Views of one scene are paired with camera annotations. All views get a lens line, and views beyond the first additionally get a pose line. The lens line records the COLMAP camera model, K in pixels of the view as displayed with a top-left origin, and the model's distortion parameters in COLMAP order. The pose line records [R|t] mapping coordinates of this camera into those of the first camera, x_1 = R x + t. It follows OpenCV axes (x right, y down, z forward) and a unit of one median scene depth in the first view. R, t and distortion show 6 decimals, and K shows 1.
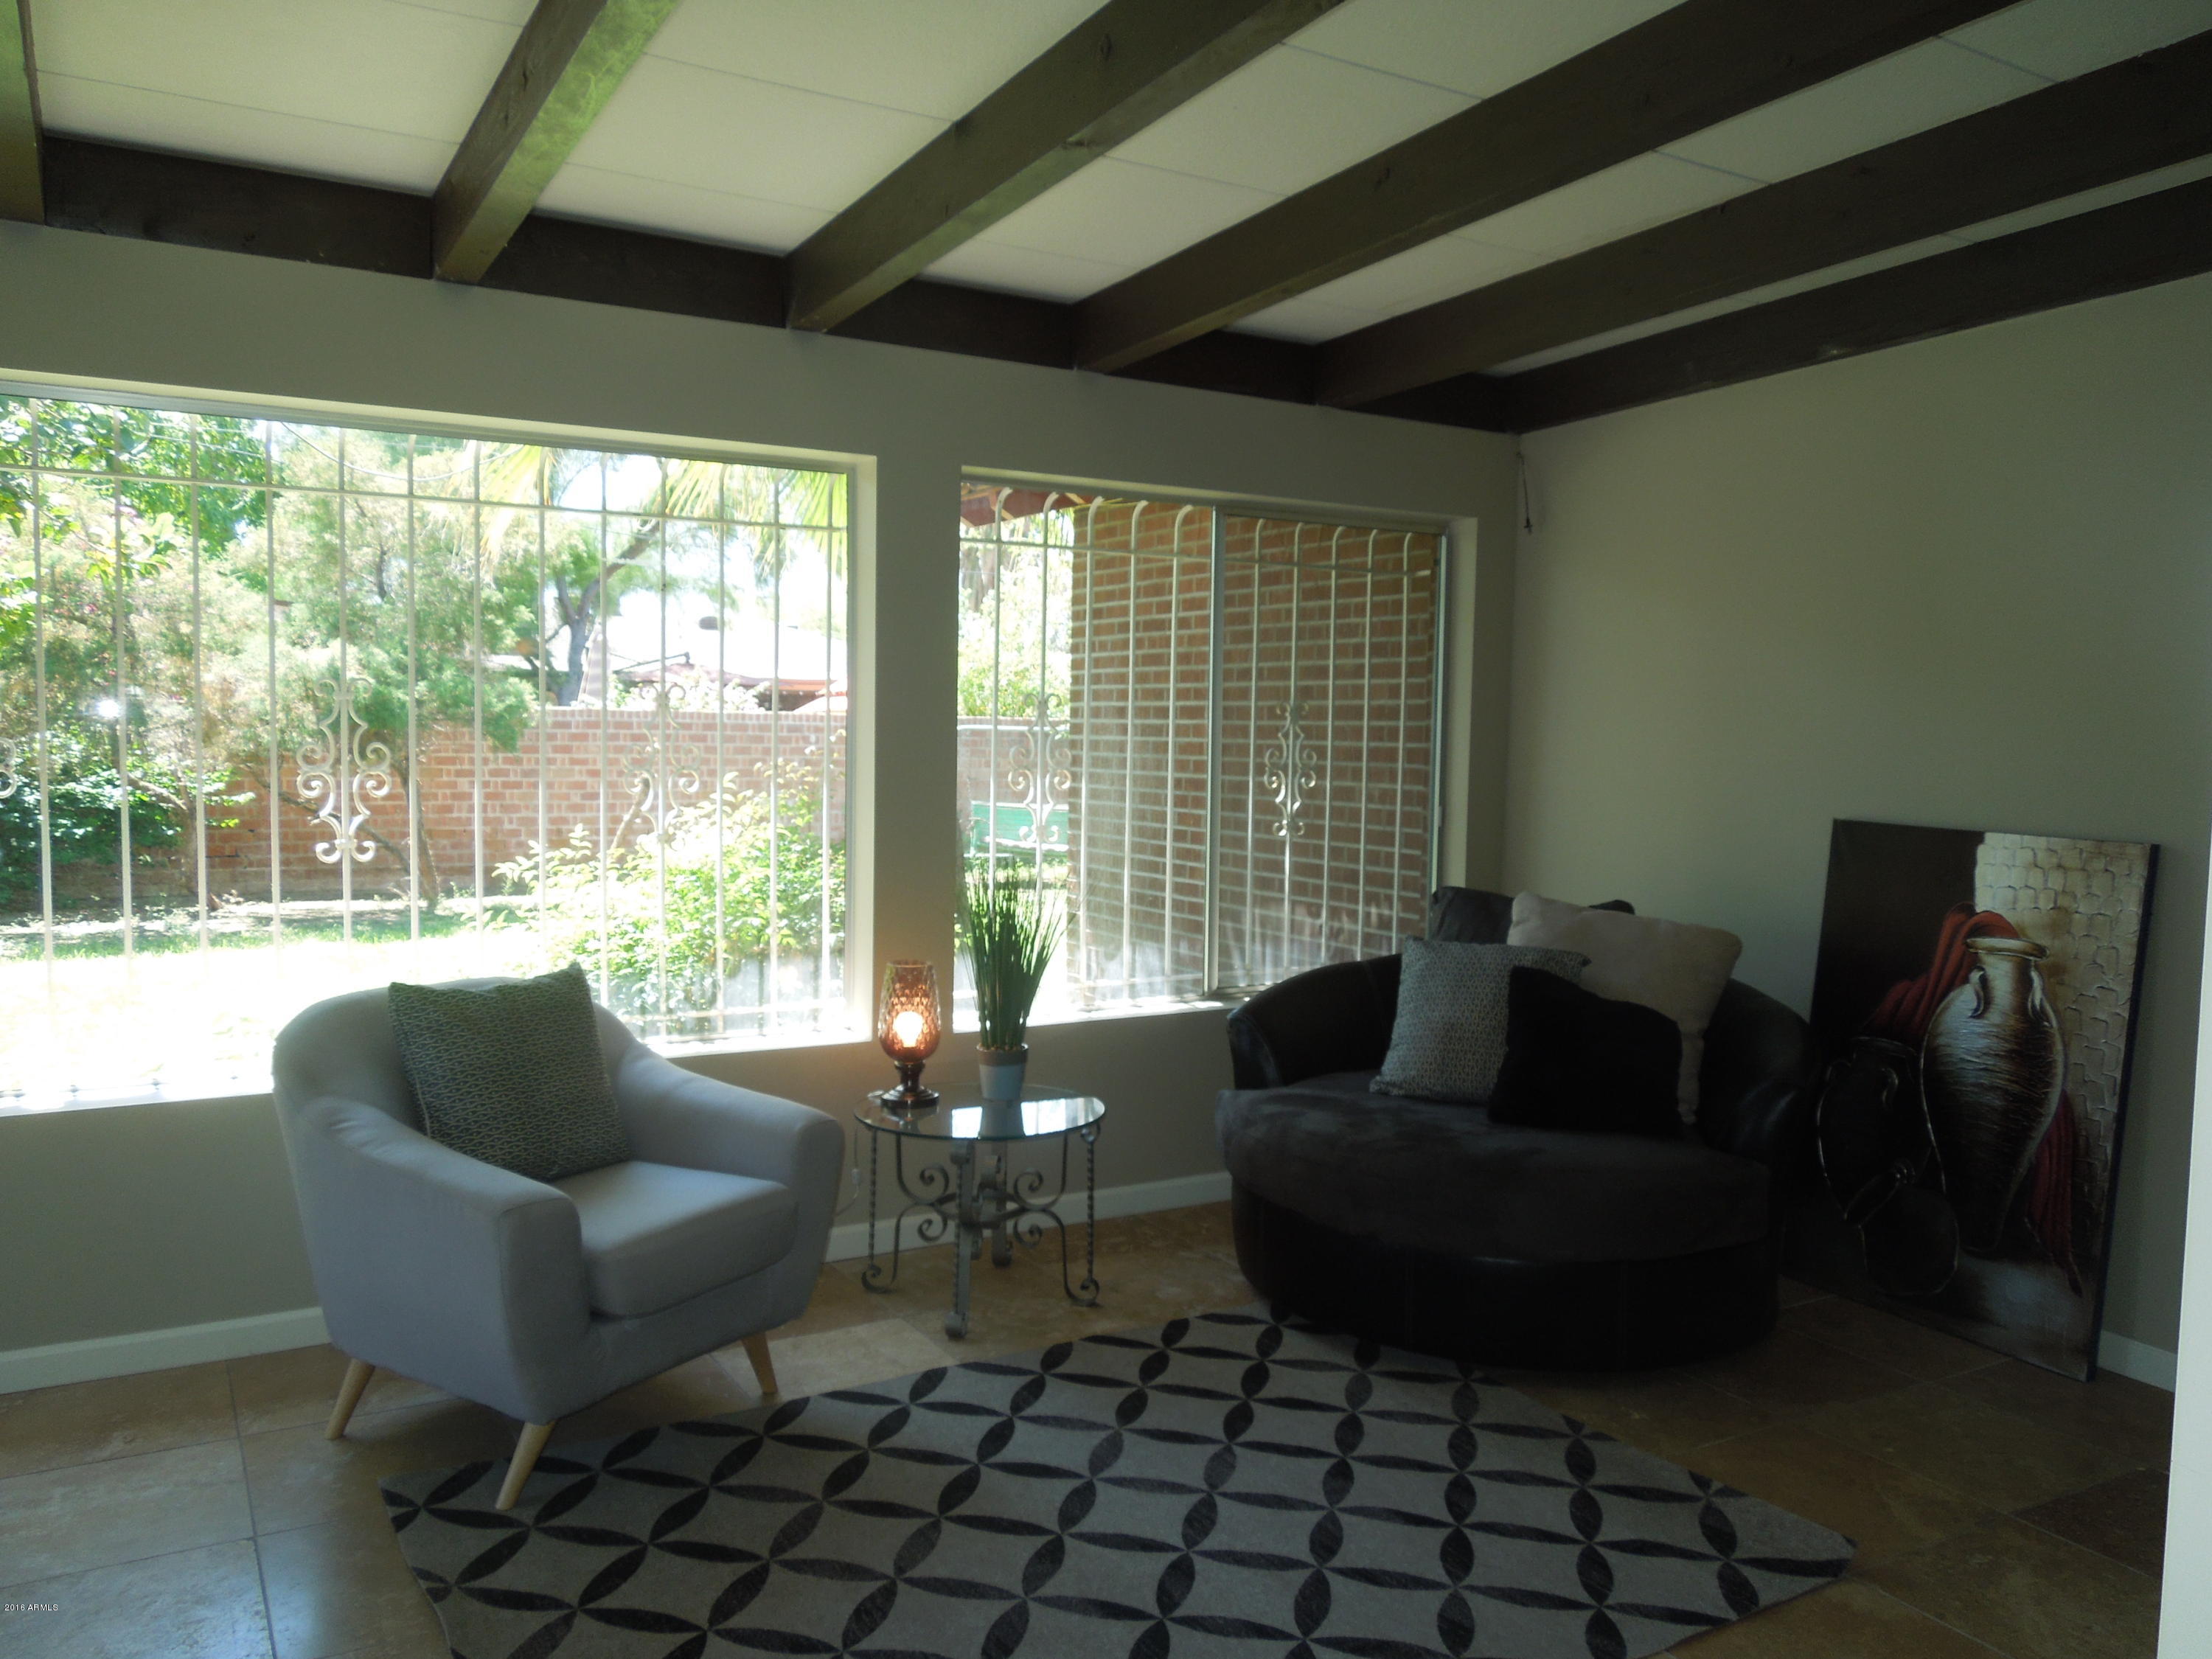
lens RADIAL K [[1676.3, 0, 1118.7], [0, 1676.3, 821.0], [0, 0, 1]] dist [0.002079, -0.000533]
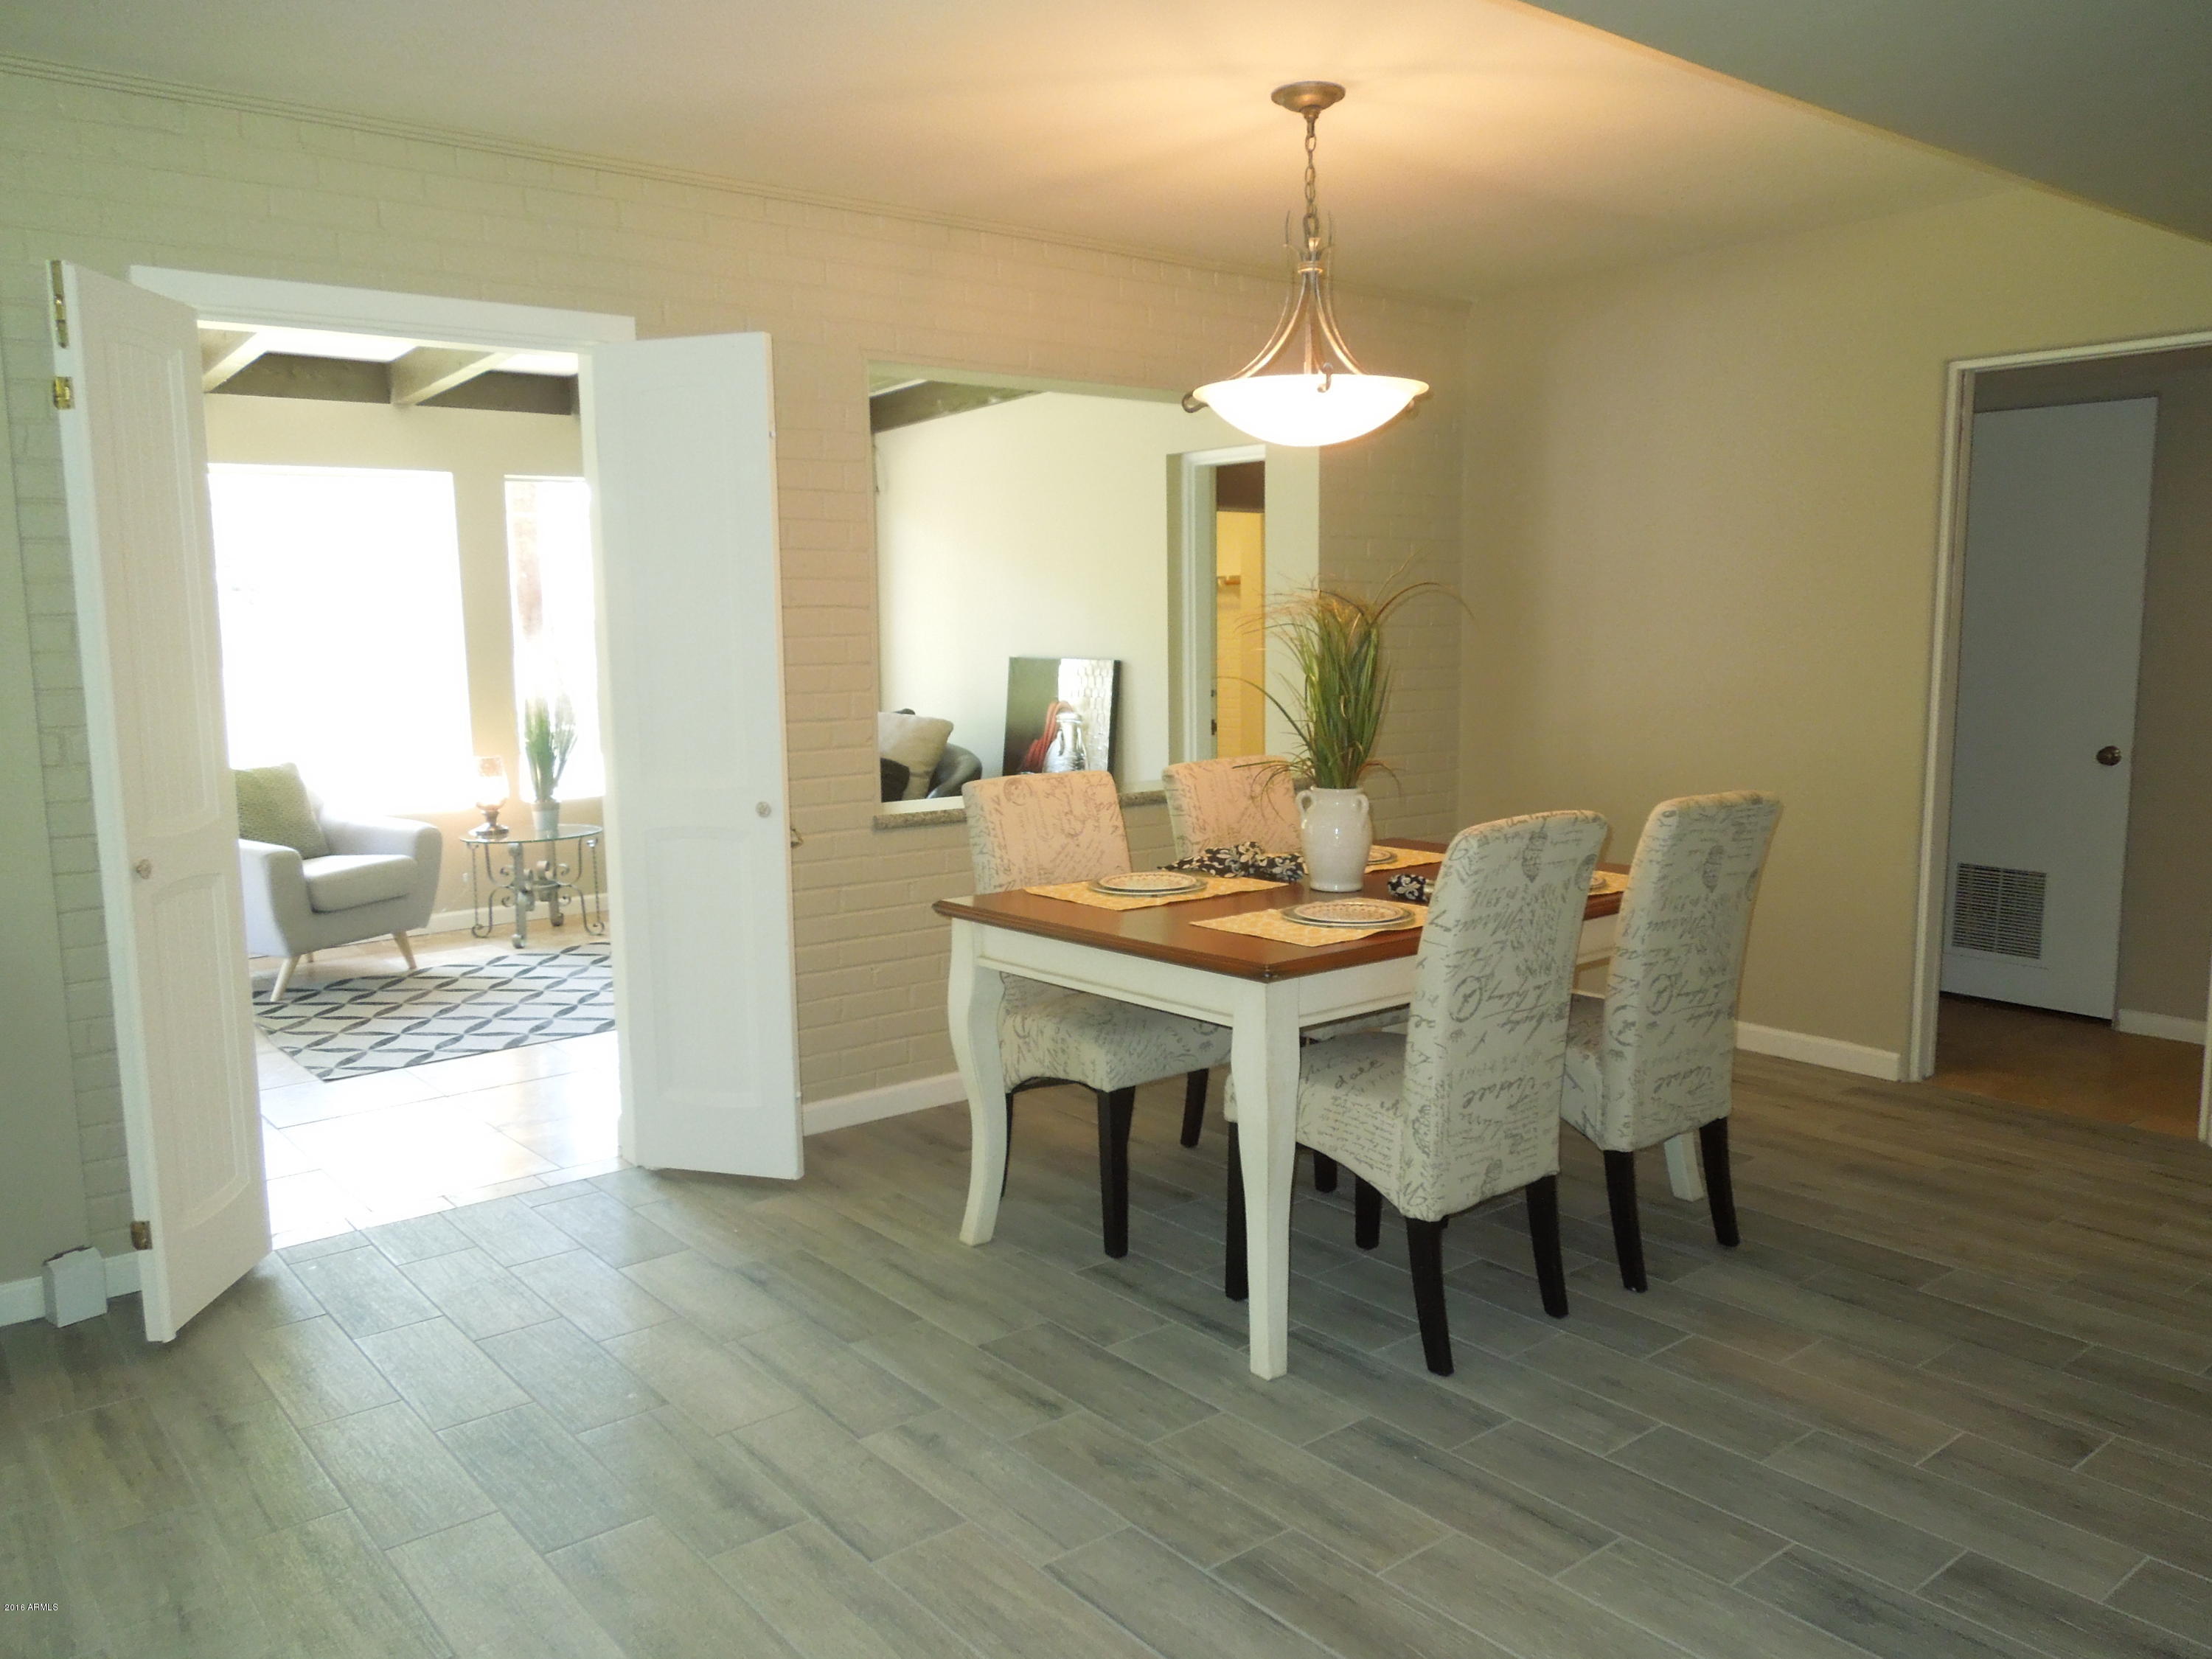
lens RADIAL K [[1683.9, 0, 1109.1], [0, 1683.9, 795.6], [0, 0, 1]] dist [0.002440, 0.000150]
pose [[0.988489, -0.051646, 0.142207, 0.301419], [0.043933, 0.997415, 0.056859, 0.058188], [-0.144776, -0.049957, 0.988202, -0.971219]]
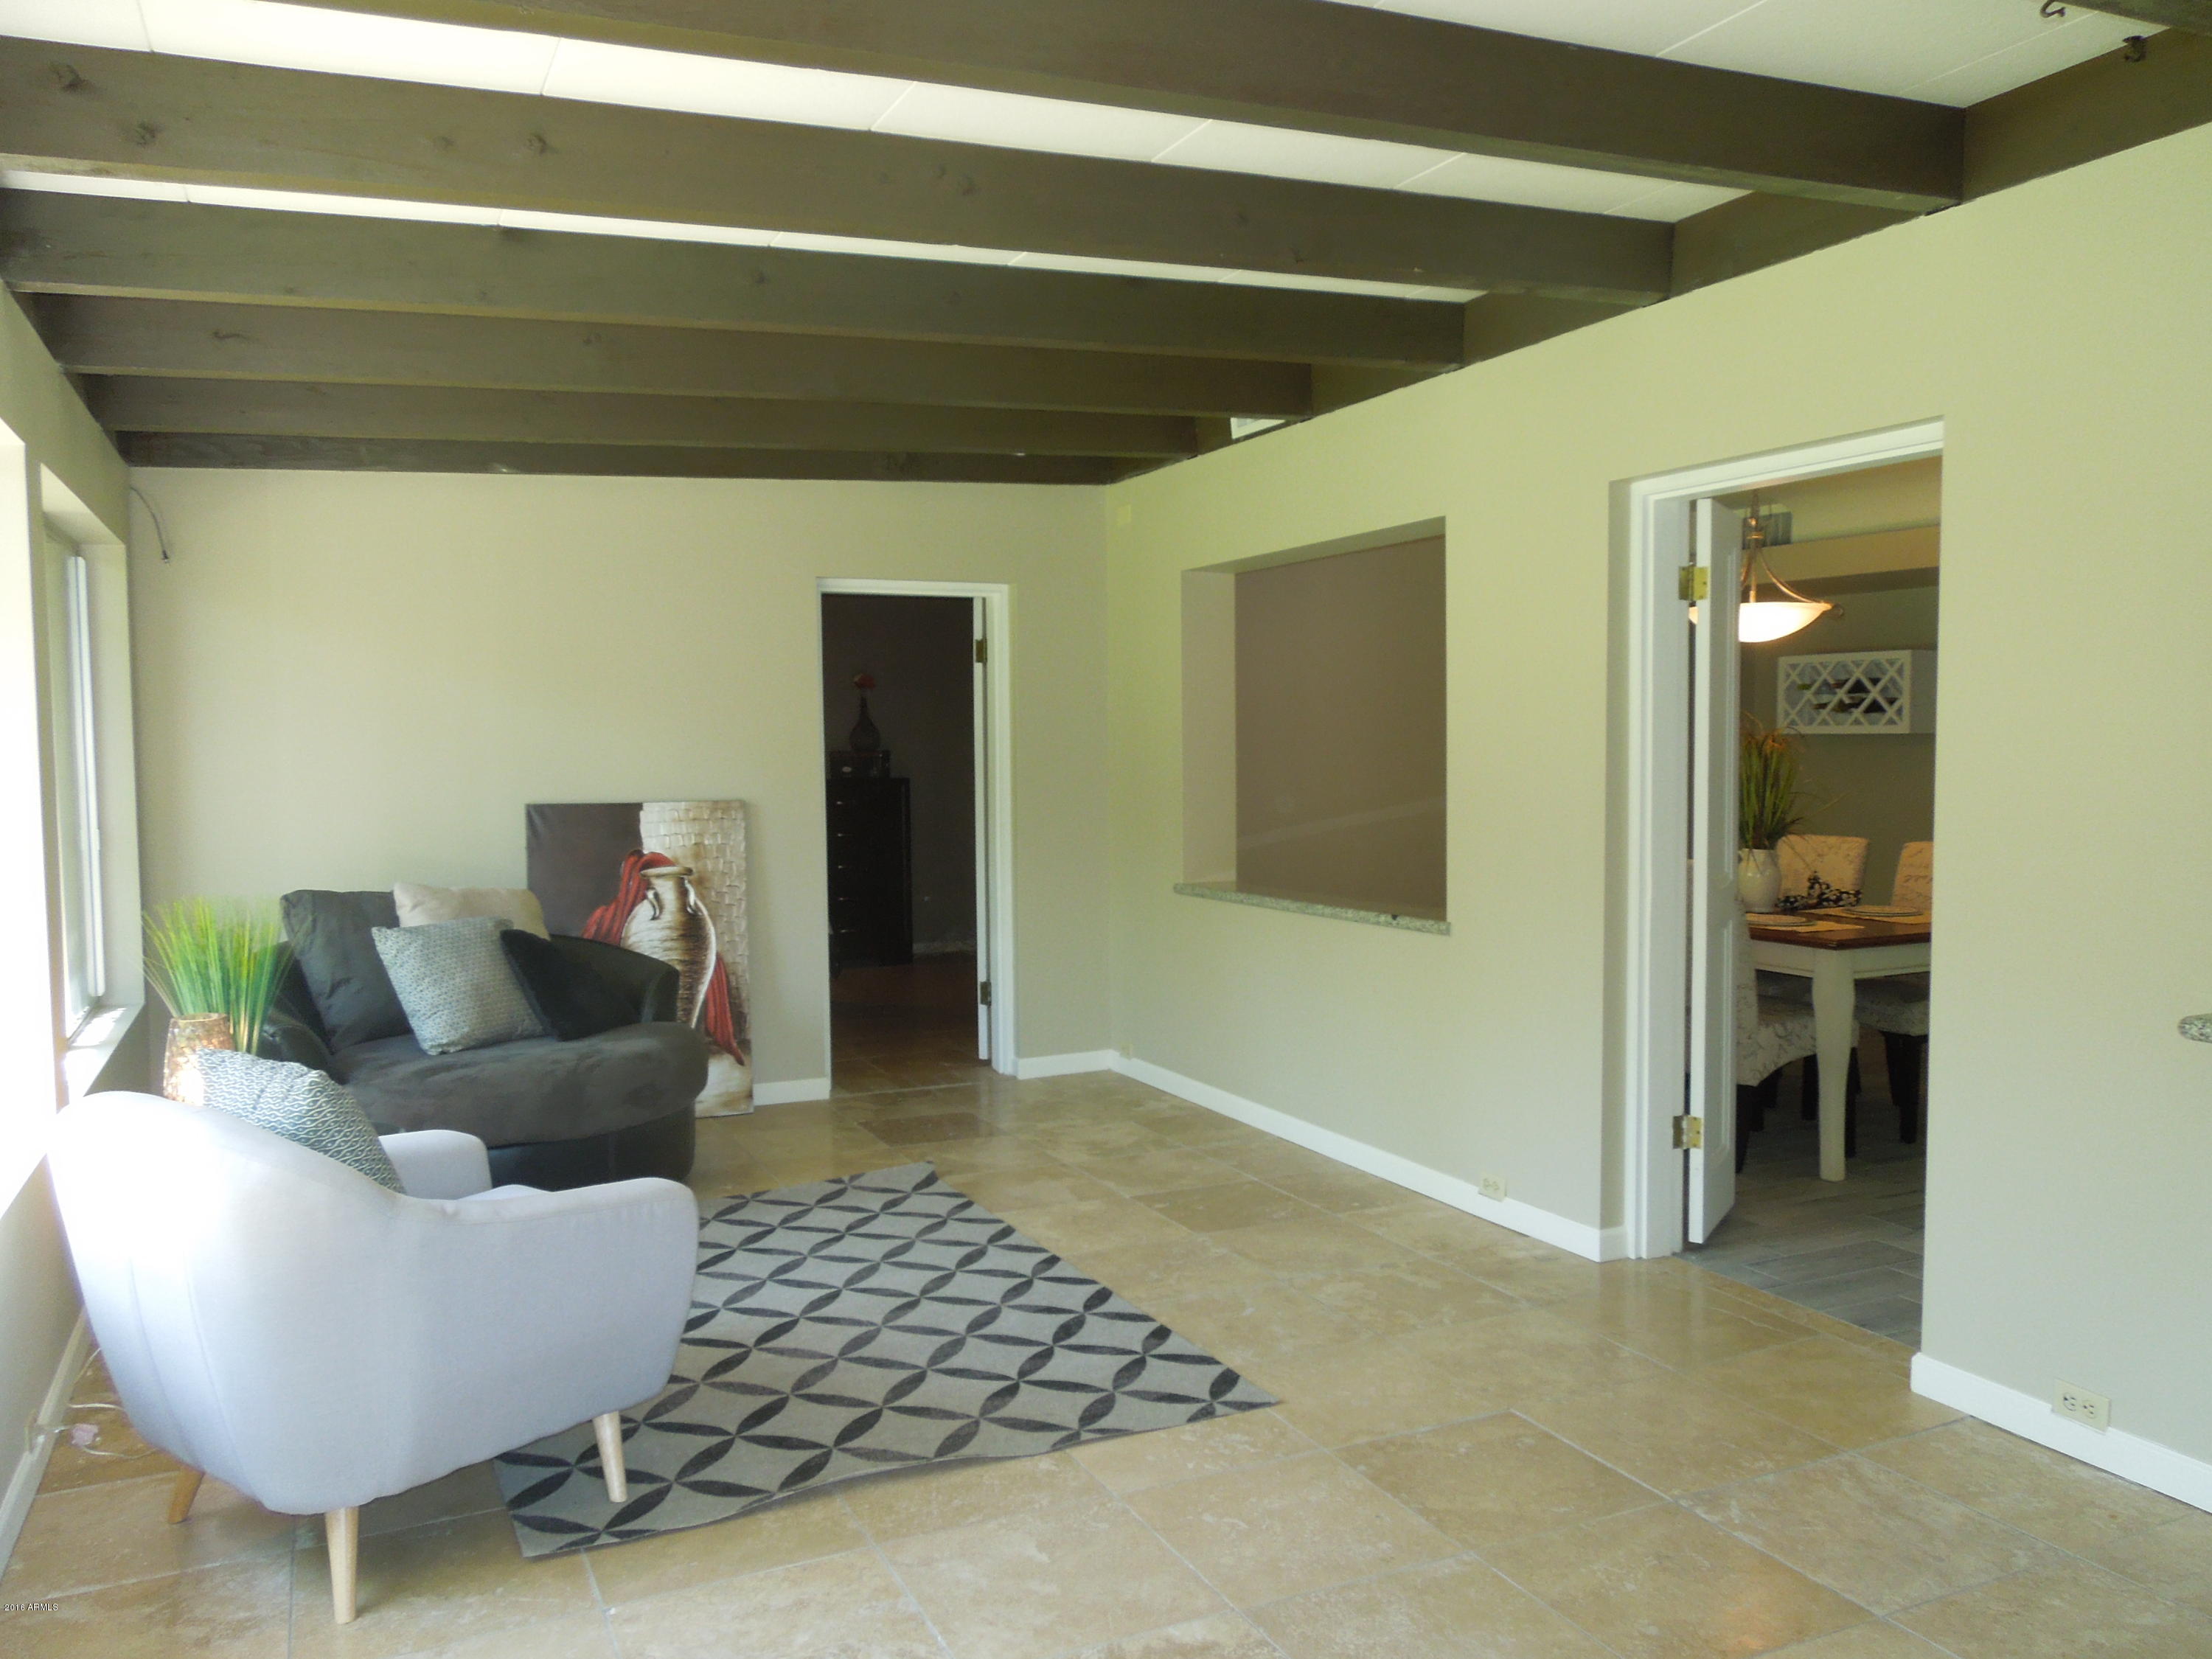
lens RADIAL K [[1676.3, 0, 1118.7], [0, 1676.3, 821.0], [0, 0, 1]] dist [0.002079, -0.000533]
pose [[0.090481, -0.073370, 0.993192, -1.050124], [0.069992, 0.995285, 0.067148, -0.052706], [-0.993436, 0.063440, 0.095189, 0.429974]]
